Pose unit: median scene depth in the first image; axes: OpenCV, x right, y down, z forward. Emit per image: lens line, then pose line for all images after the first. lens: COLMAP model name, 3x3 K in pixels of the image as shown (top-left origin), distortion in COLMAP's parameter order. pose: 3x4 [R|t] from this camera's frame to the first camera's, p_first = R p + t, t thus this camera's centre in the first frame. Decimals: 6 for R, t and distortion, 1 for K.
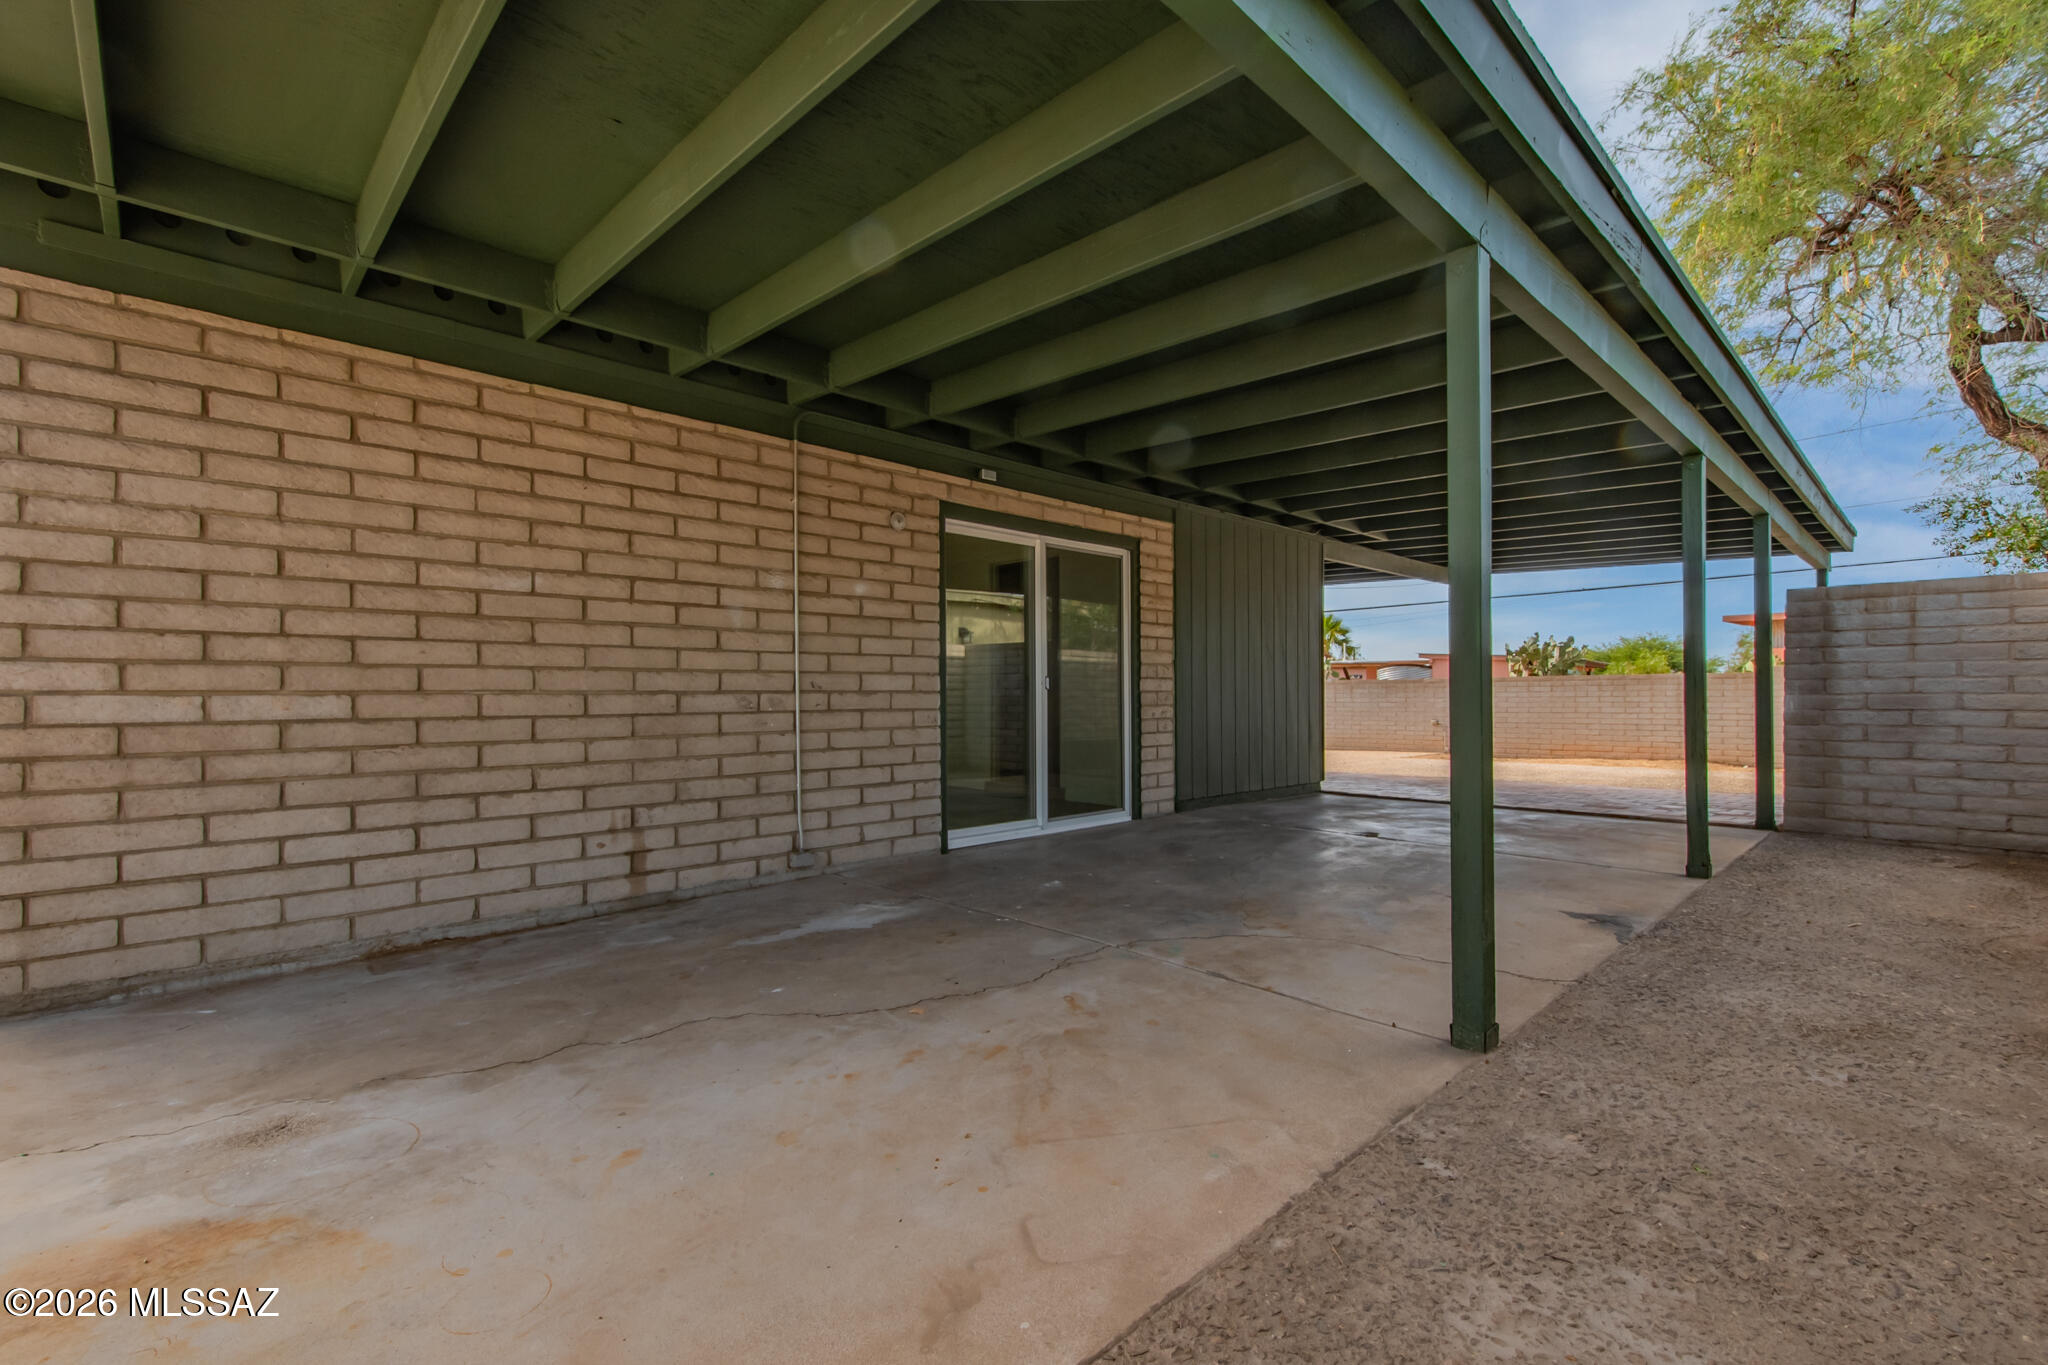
lens RADIAL K [[900.4, 0, 1043.8], [0, 900.4, 678.7], [0, 0, 1]] dist [0.001667, -0.000154]
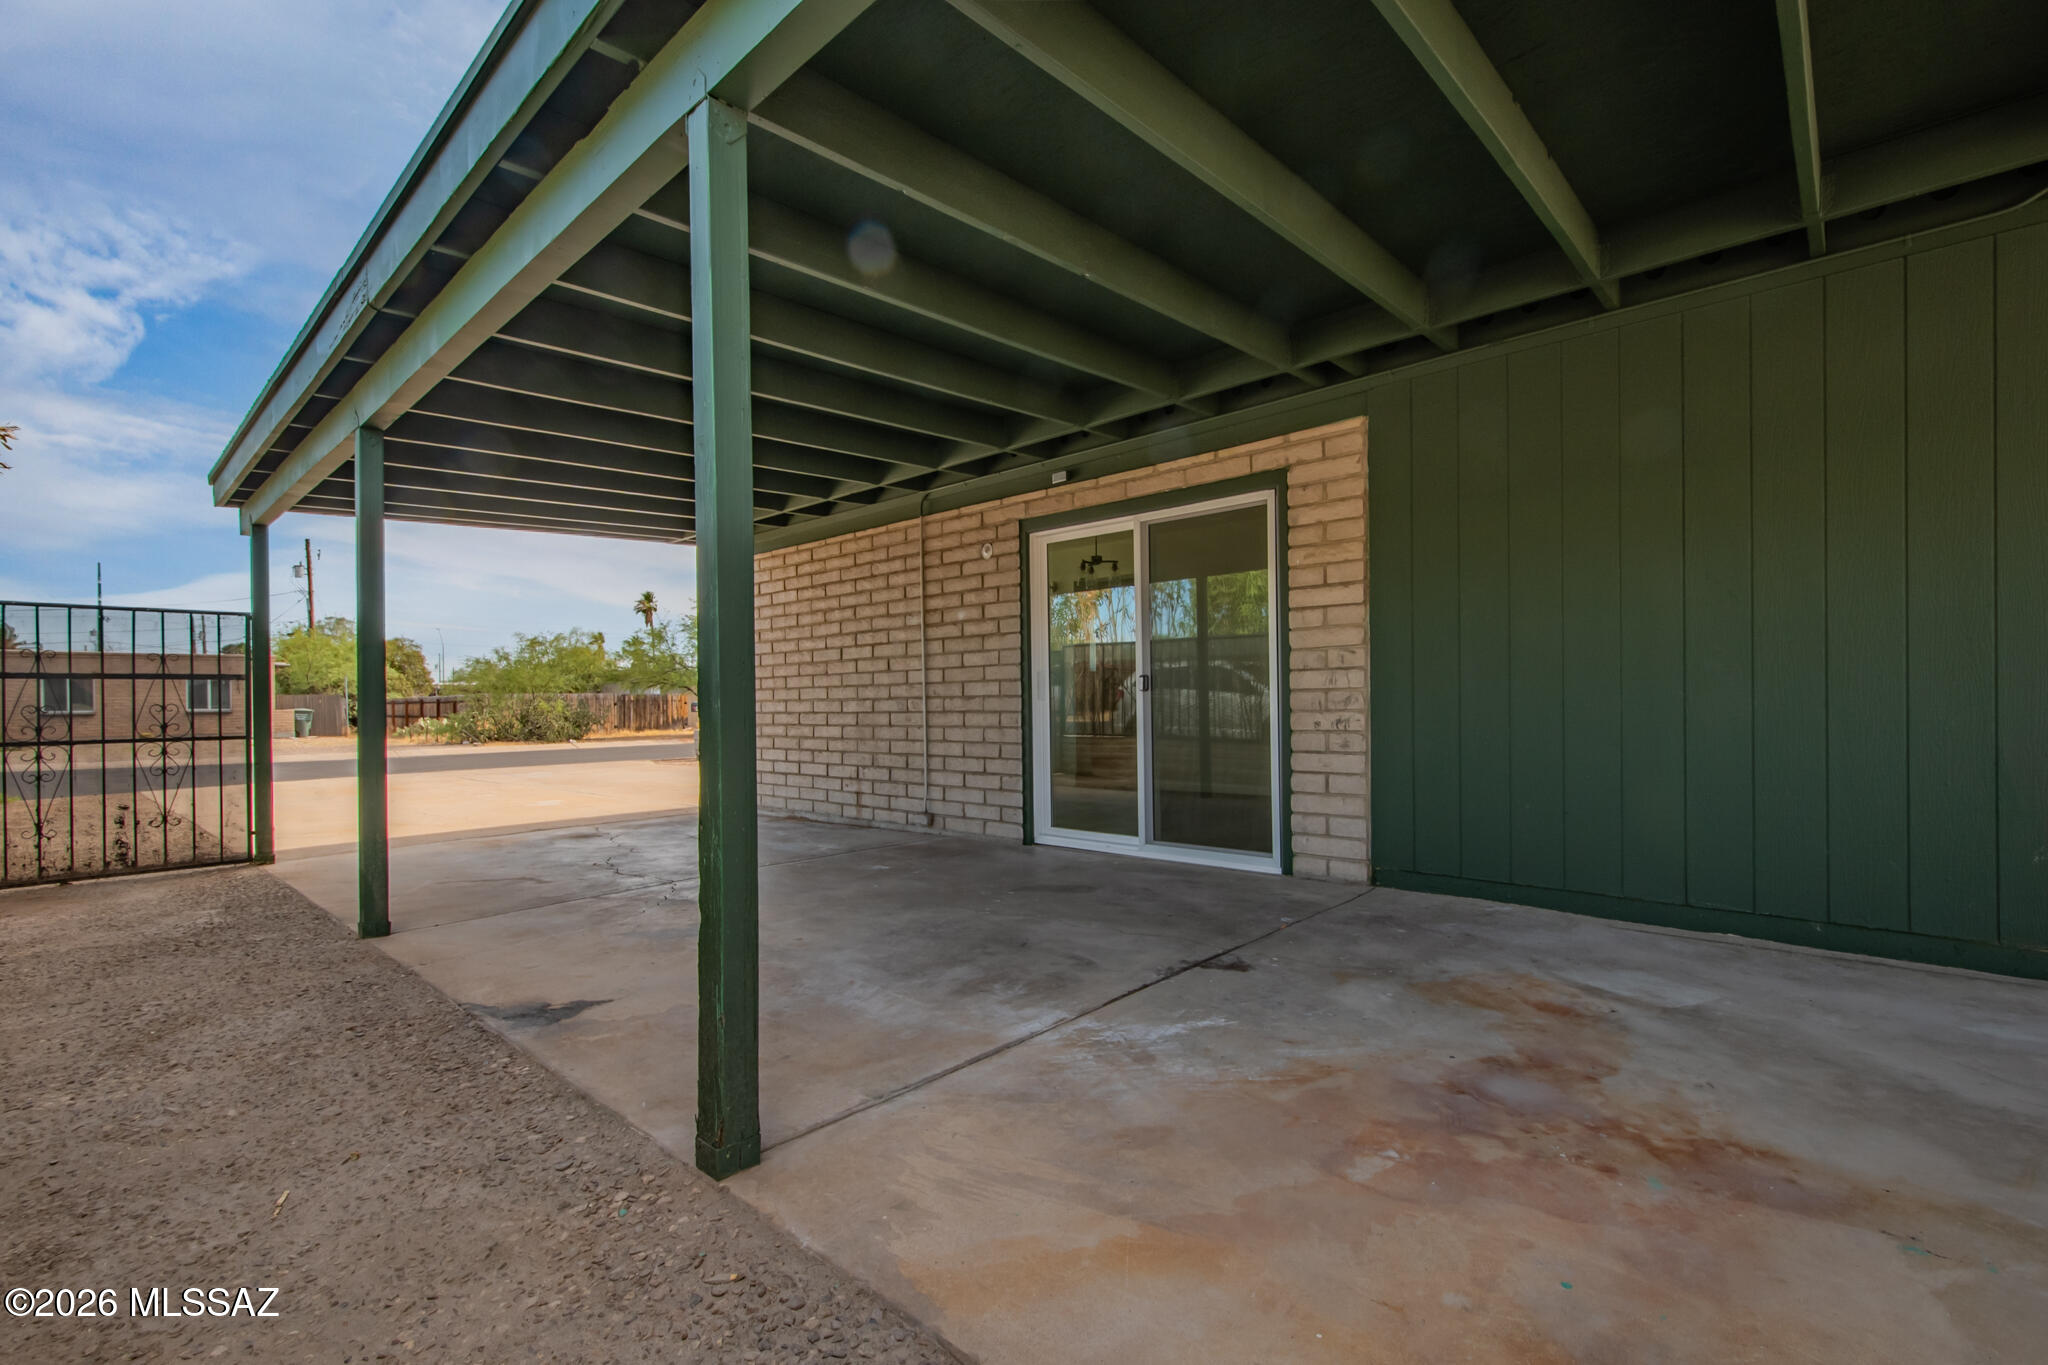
lens RADIAL K [[900.4, 0, 1041.3], [0, 900.4, 682.3], [0, 0, 1]] dist [0.001667, -0.000154]
pose [[0.049917, -0.015571, -0.998632, 1.051955], [0.034714, 0.999301, -0.013846, 0.015277], [0.998150, -0.033975, 0.050422, 1.043813]]
